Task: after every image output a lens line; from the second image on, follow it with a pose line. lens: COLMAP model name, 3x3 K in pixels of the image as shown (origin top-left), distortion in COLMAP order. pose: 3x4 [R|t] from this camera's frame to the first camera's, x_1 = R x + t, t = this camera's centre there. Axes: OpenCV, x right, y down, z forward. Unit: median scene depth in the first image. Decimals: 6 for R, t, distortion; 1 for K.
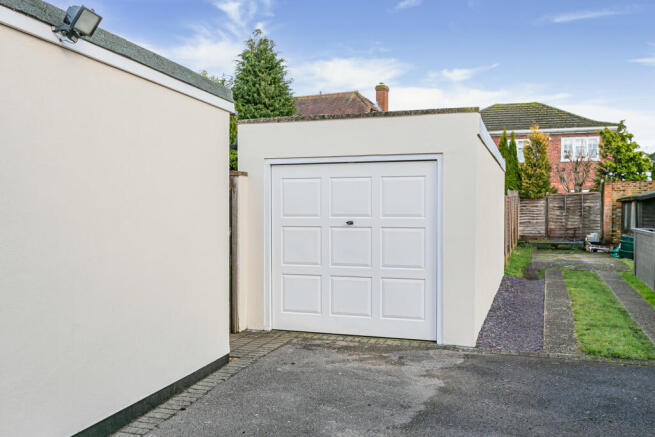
lens RADIAL K [[598.8, 0, 327.4], [0, 598.8, 218.9], [0, 0, 1]] dist [-0.010408, 0.000000]
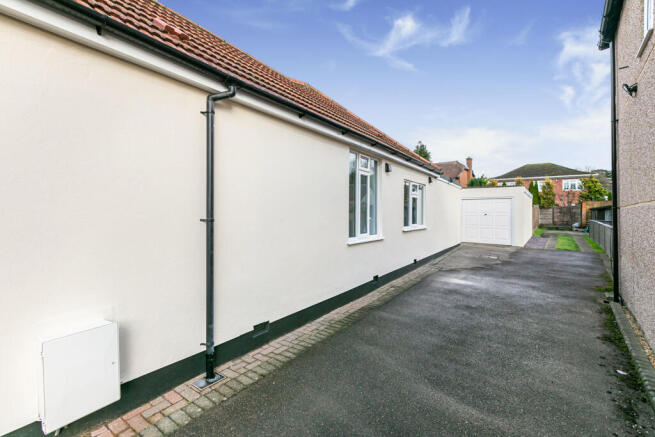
lens RADIAL K [[309.1, 0, 323.7], [0, 309.1, 205.0], [0, 0, 1]] dist [0.000326, 0.000475]
pose [[0.953956, 0.003447, -0.299926, -0.125995], [-0.015479, 0.999167, -0.037752, 0.012862], [0.299546, 0.040657, 0.953215, -0.421038]]
